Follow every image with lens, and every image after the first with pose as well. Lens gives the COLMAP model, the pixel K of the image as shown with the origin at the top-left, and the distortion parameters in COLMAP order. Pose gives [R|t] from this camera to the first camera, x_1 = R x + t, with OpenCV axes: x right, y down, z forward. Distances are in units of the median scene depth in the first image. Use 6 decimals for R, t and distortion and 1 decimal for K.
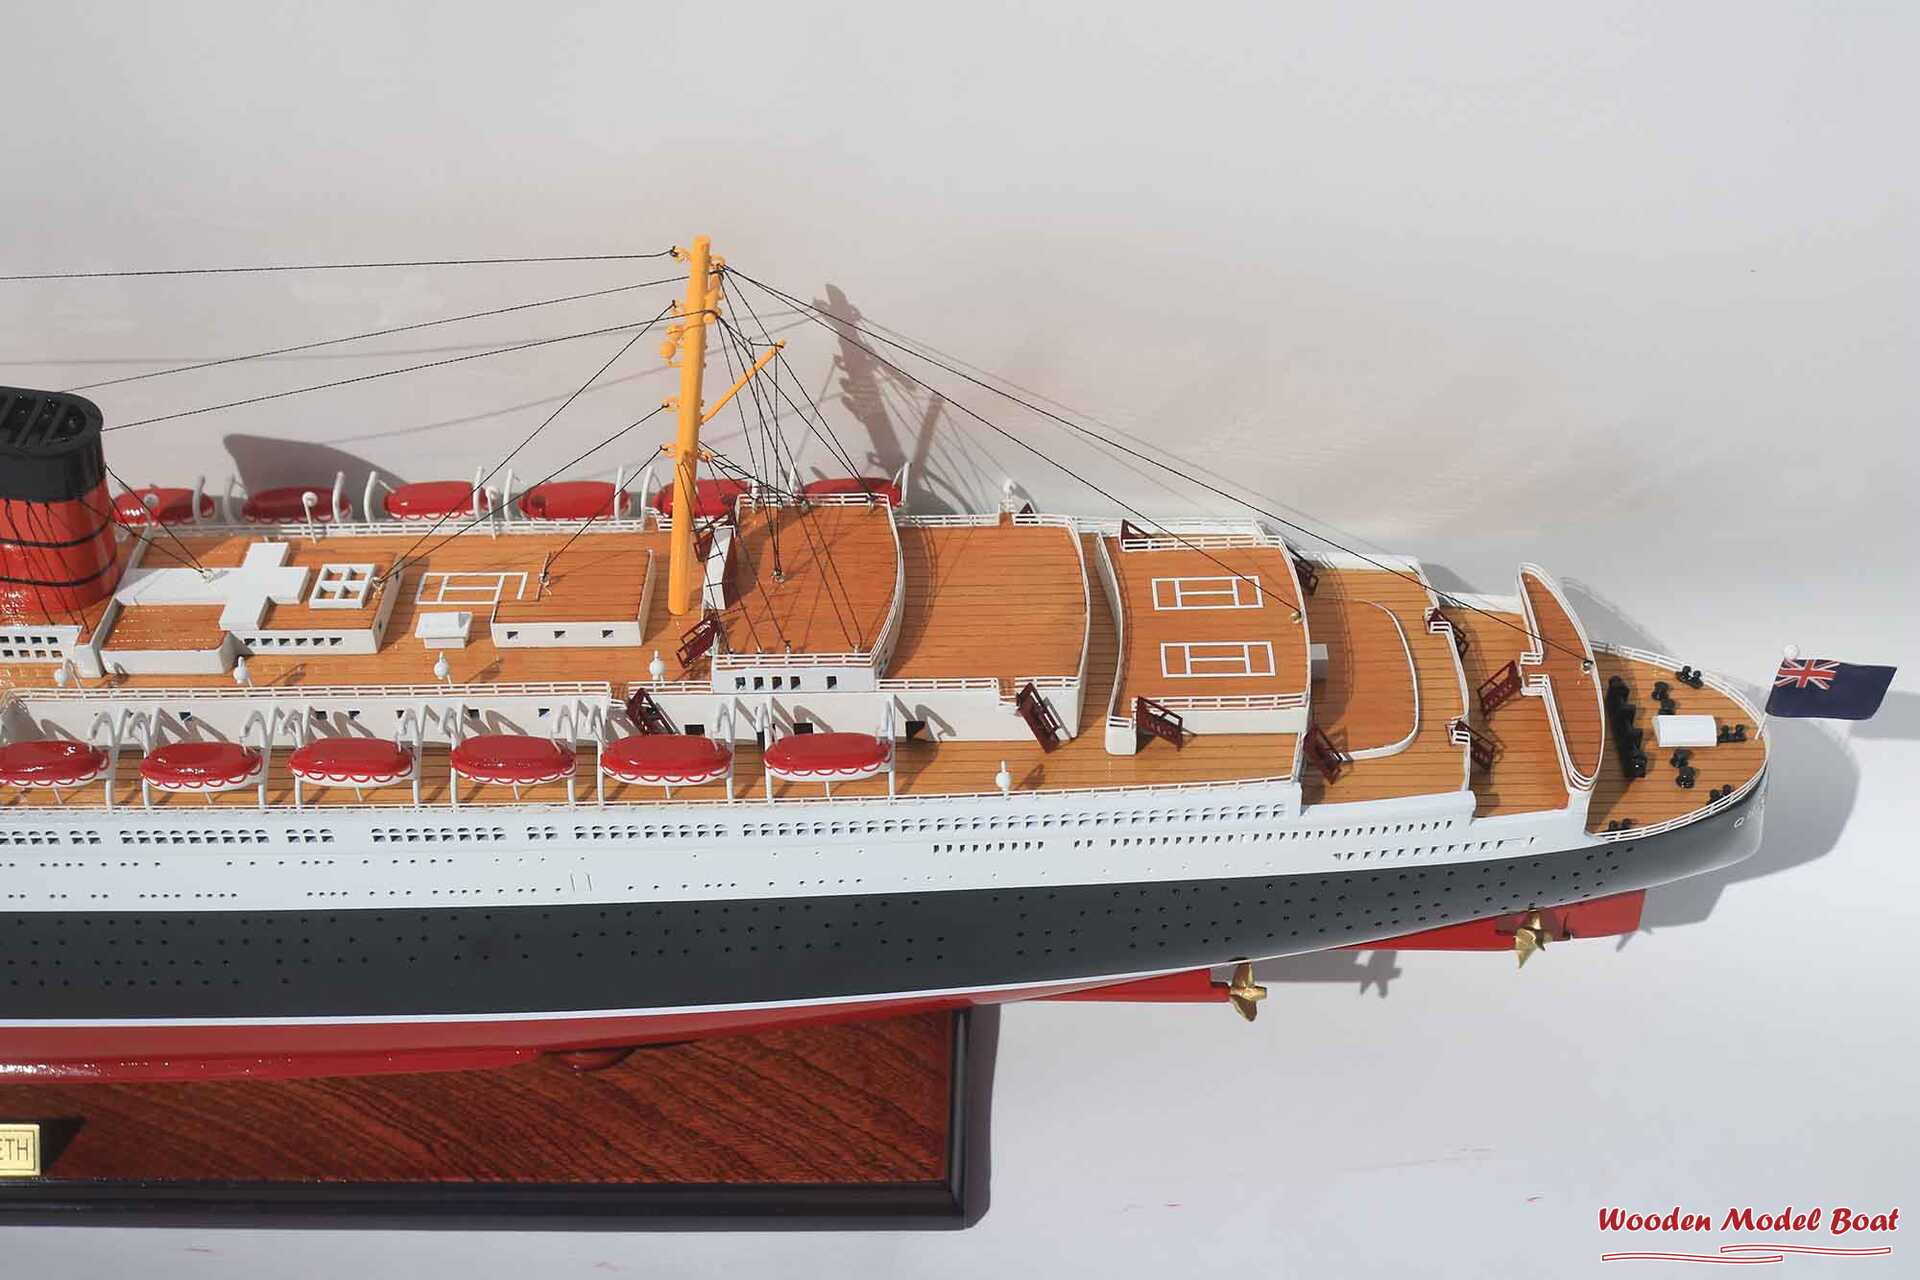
lens RADIAL K [[2342.0, 0, 960.0], [0, 2342.0, 640.0], [0, 0, 1]] dist [-0.156663, 0.292342]
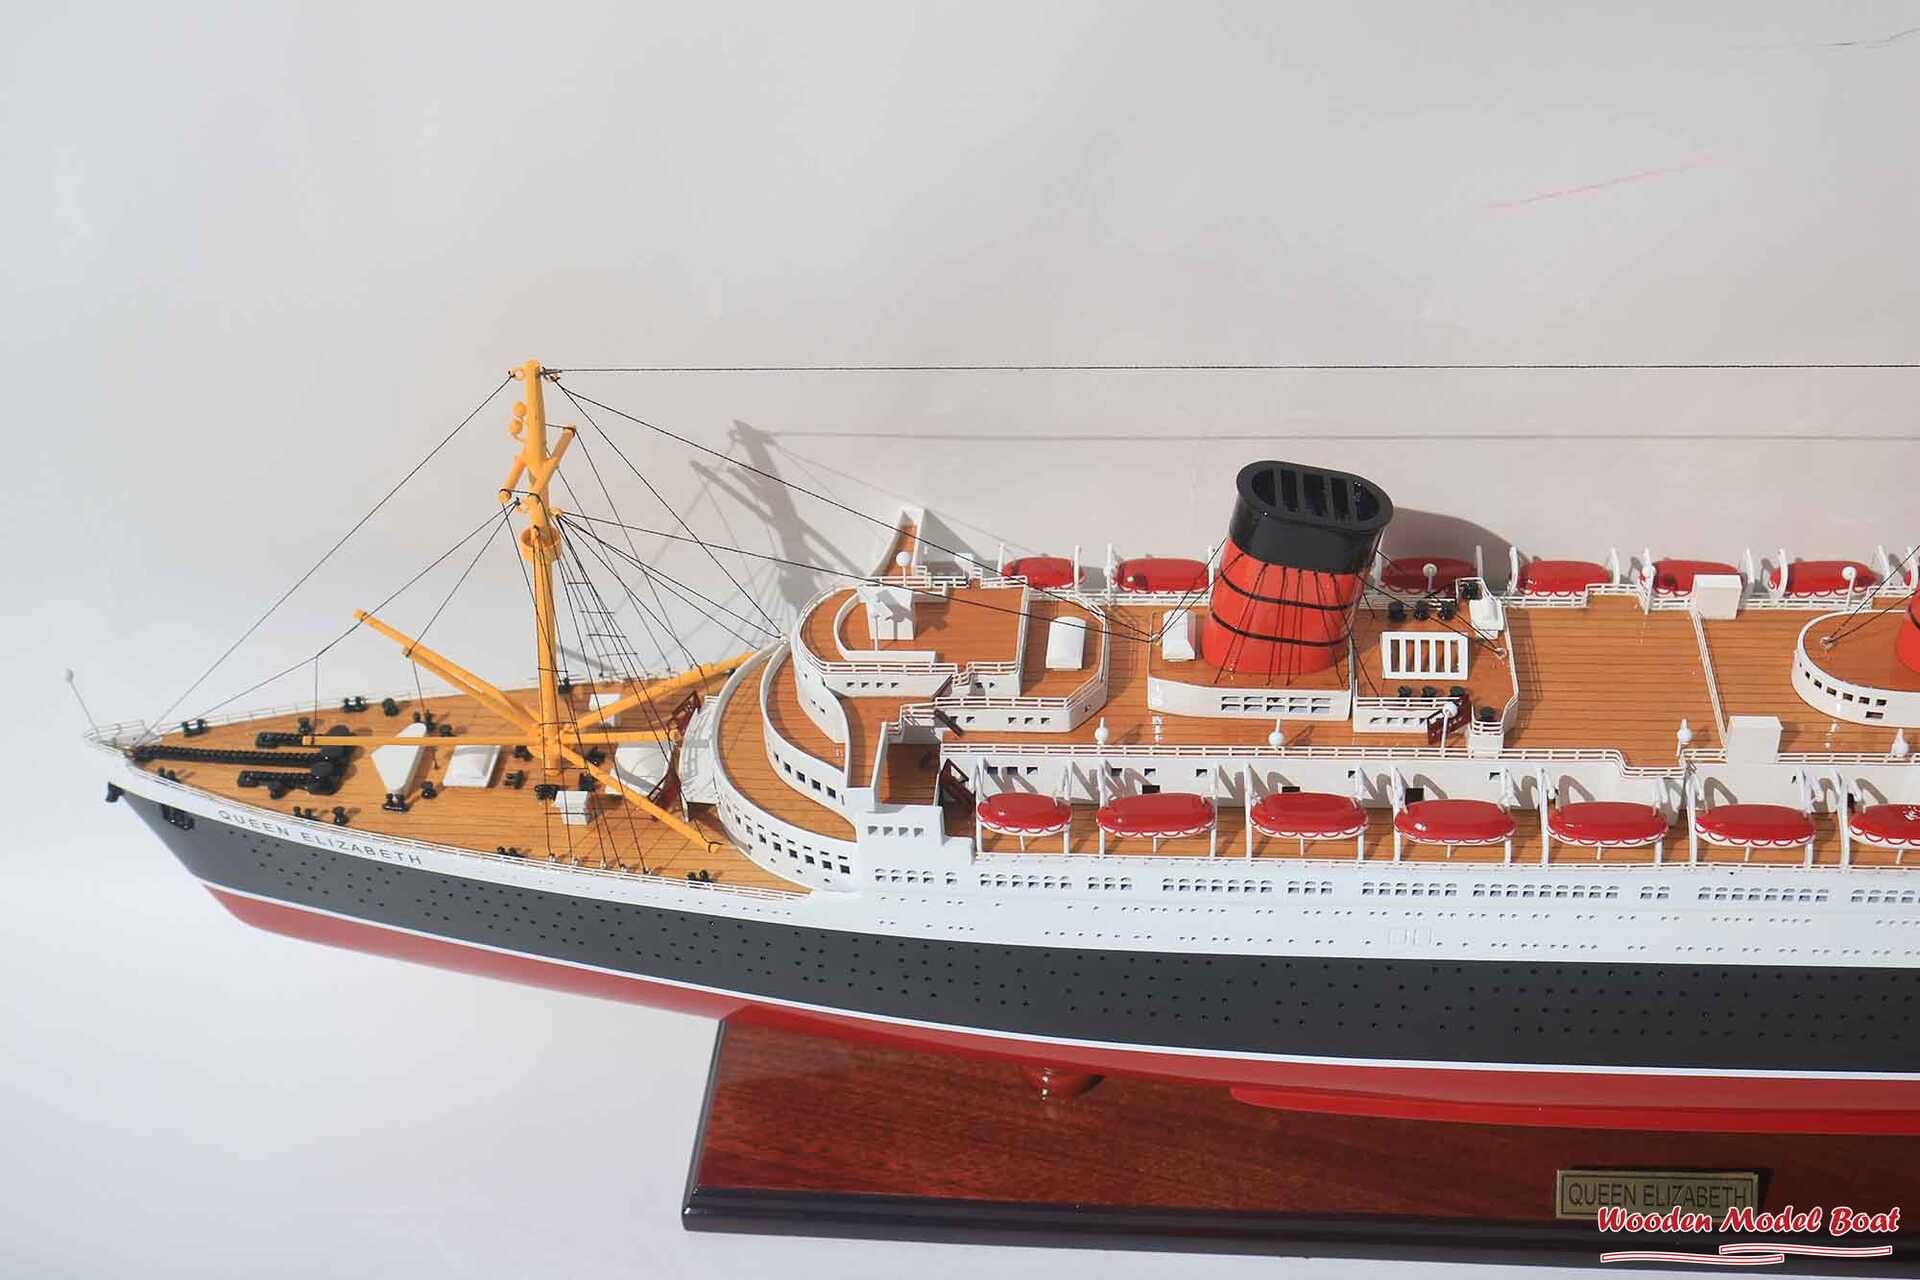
lens RADIAL K [[2332.7, 0, 926.8], [0, 2332.7, 639.3], [0, 0, 1]] dist [-0.072679, 0.001029]
pose [[0.996201, 0.025759, -0.083188, -0.792304], [-0.027657, 0.999381, -0.021742, 0.004788], [0.082576, 0.023960, 0.996297, -0.069335]]
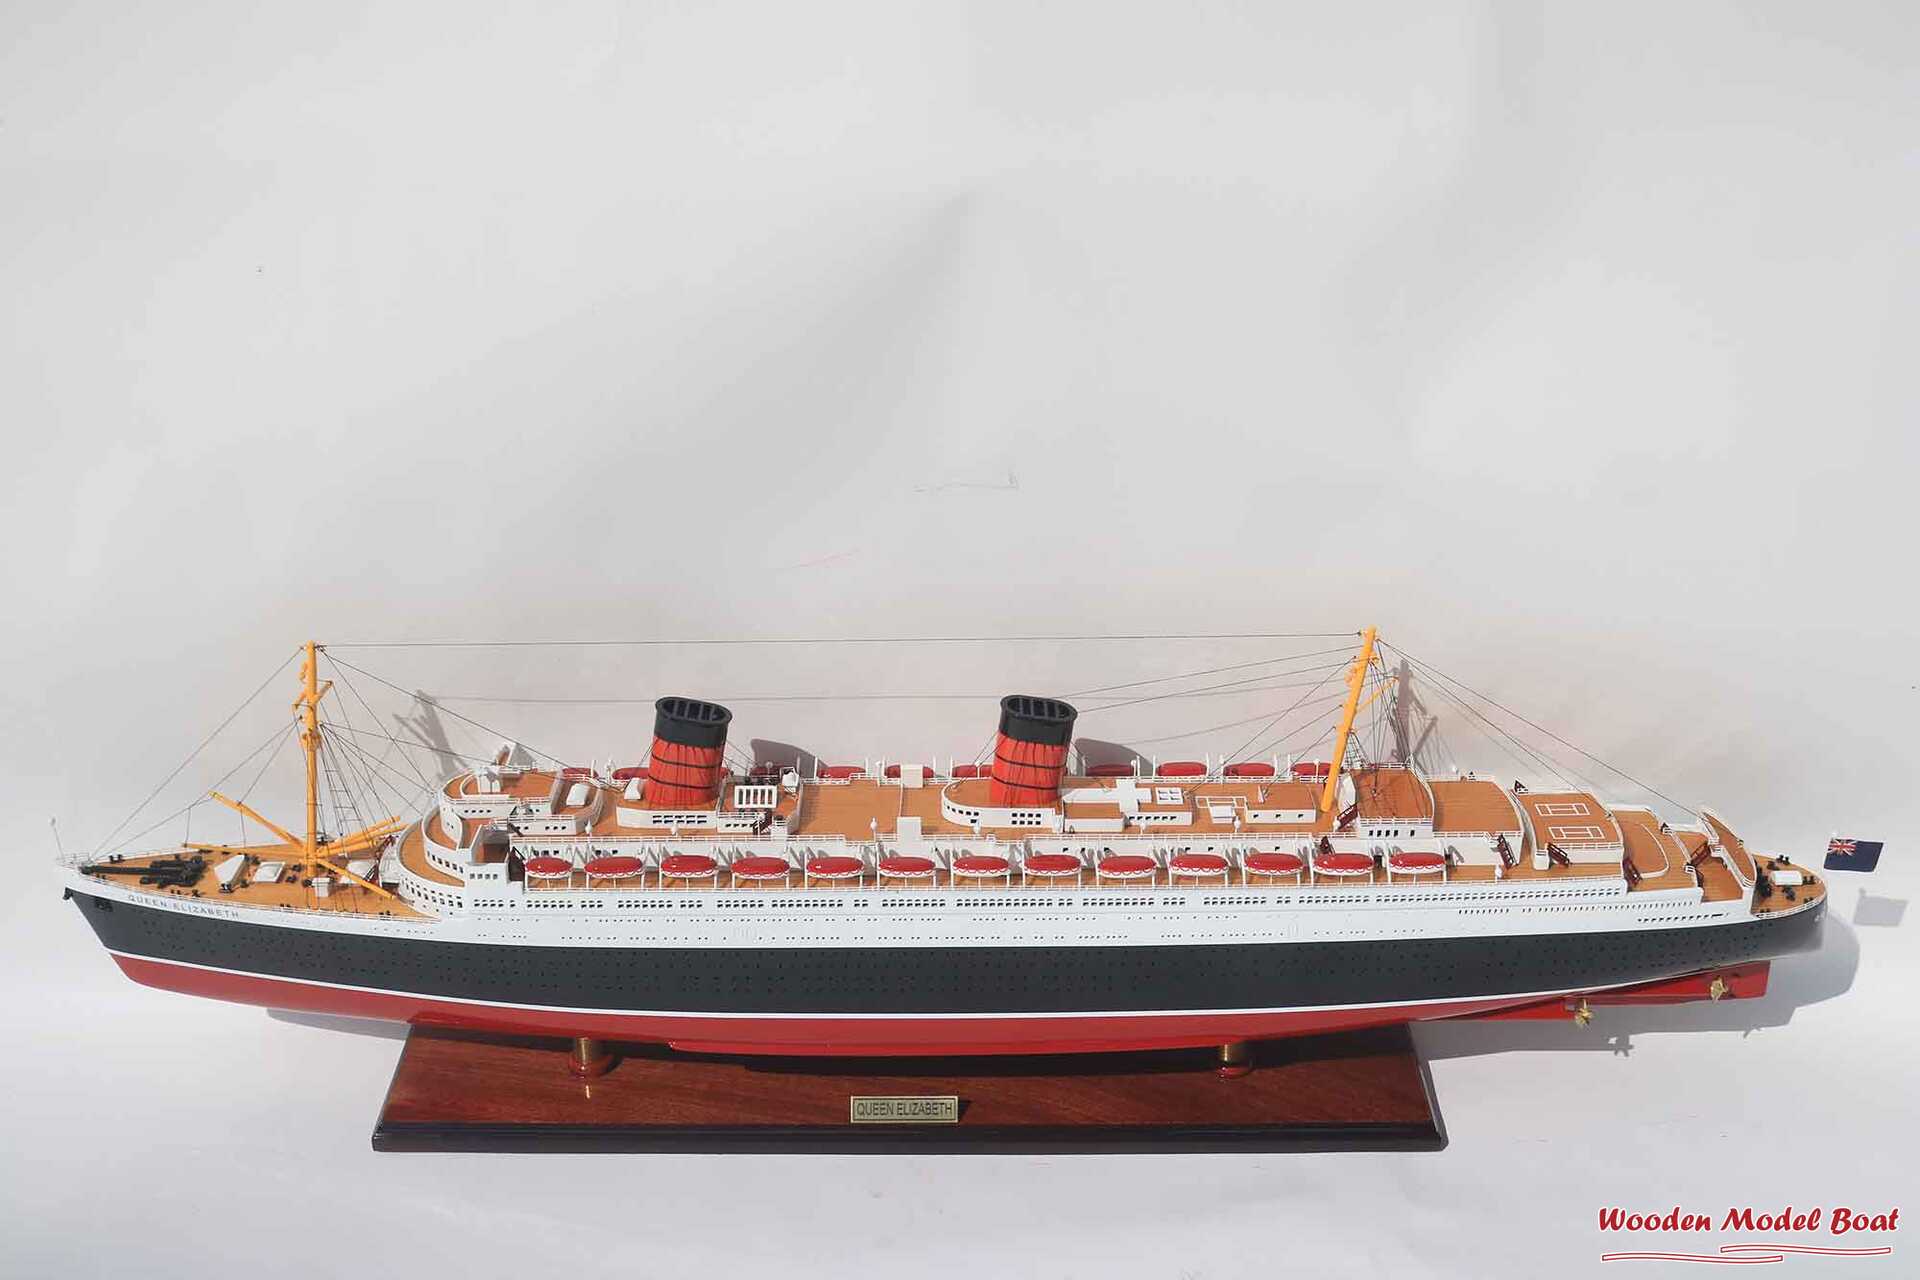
lens RADIAL K [[2175.9, 0, 960.0], [0, 2175.9, 640.0], [0, 0, 1]] dist [-0.101176, 0.033551]
pose [[0.999448, 0.016503, 0.028828, -0.524747], [-0.007751, 0.959761, -0.280711, 0.405159], [-0.032301, 0.280332, 0.959359, -0.955159]]
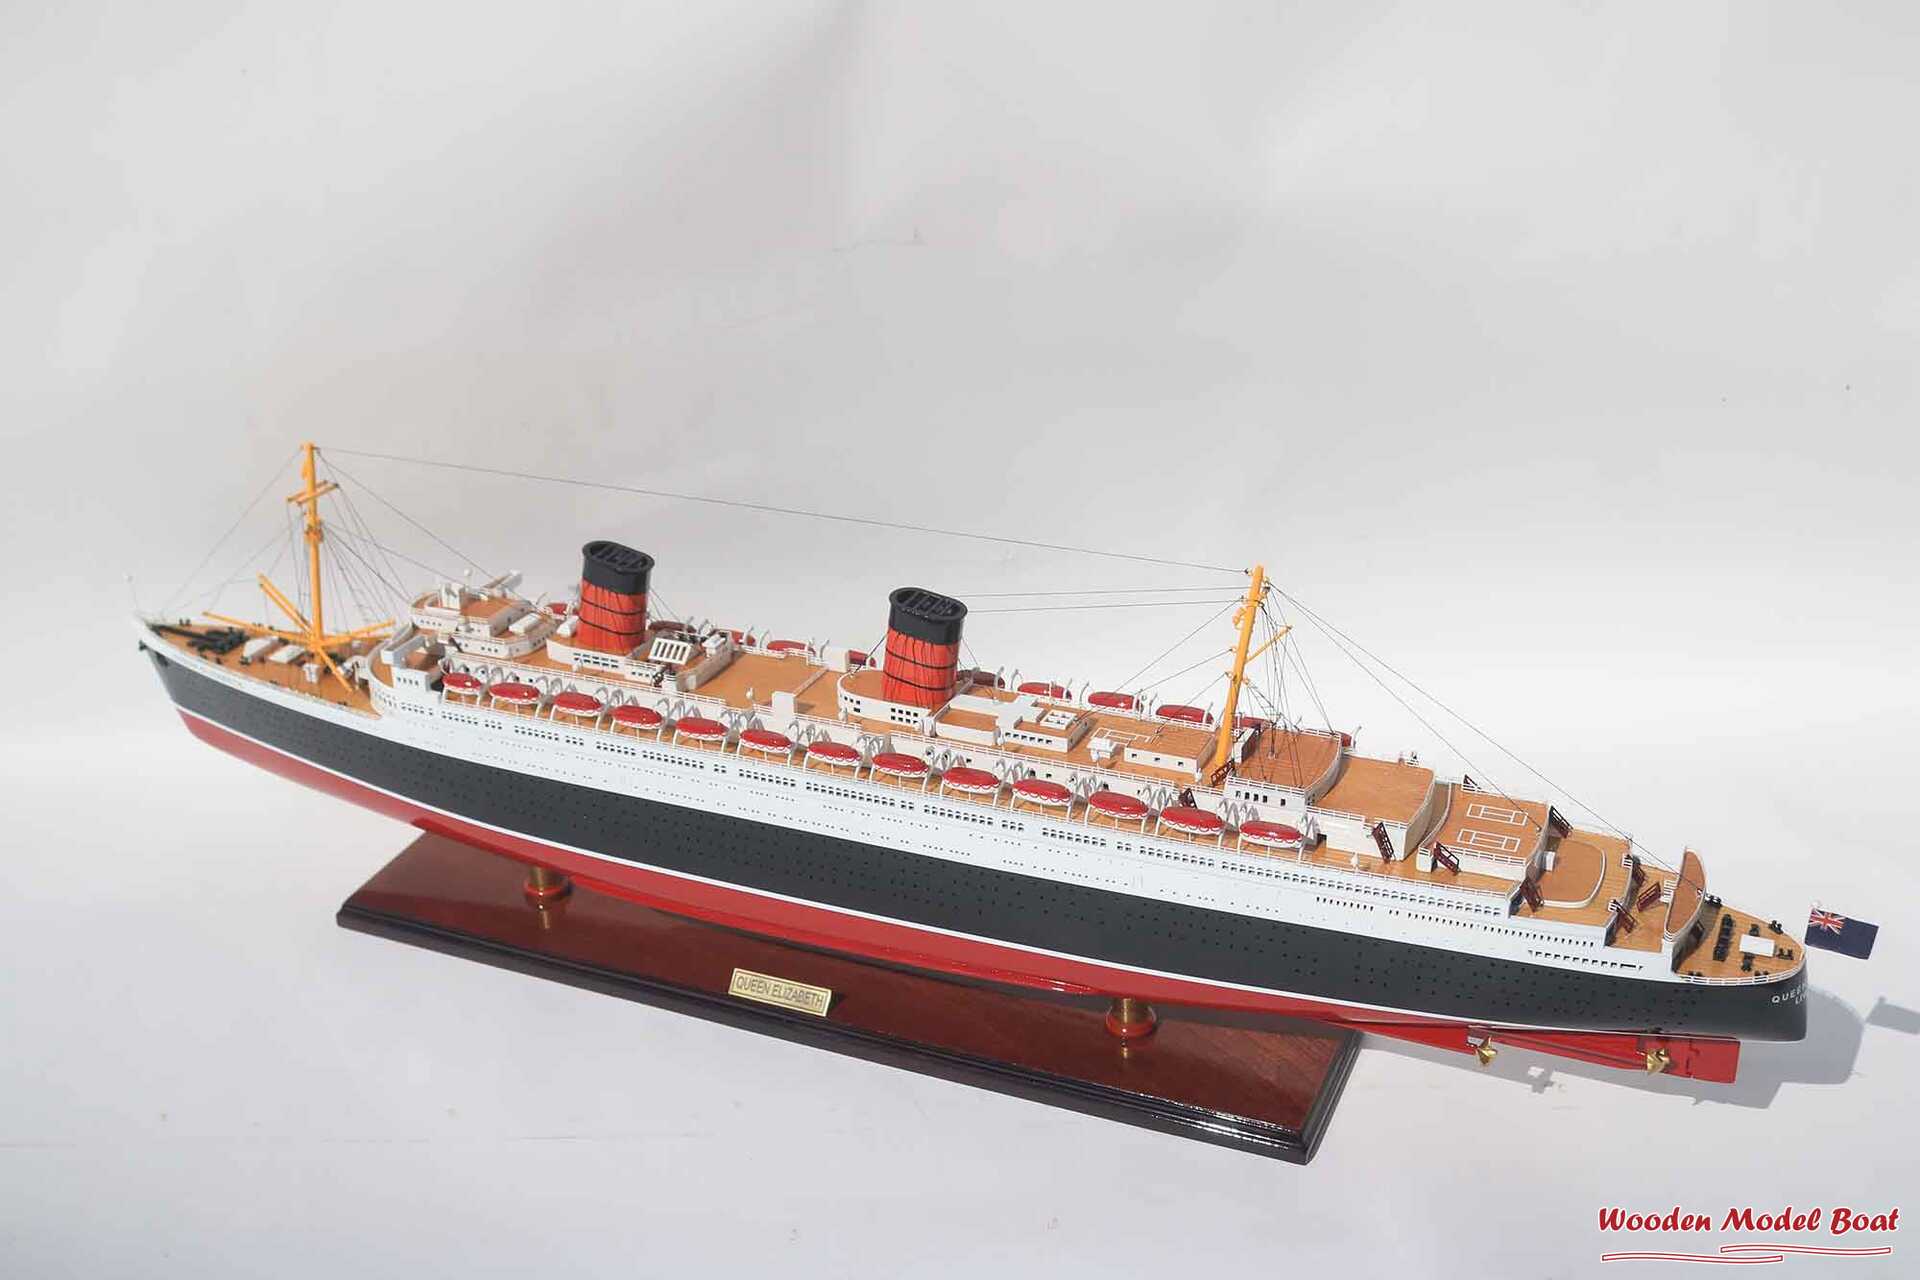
lens RADIAL K [[2175.9, 0, 960.0], [0, 2175.9, 640.0], [0, 0, 1]] dist [-0.101176, 0.033551]
pose [[0.925225, 0.169730, -0.339337, 0.281627], [-0.253462, 0.942019, -0.219903, 0.349266], [0.282338, 0.289469, 0.914600, -0.762746]]
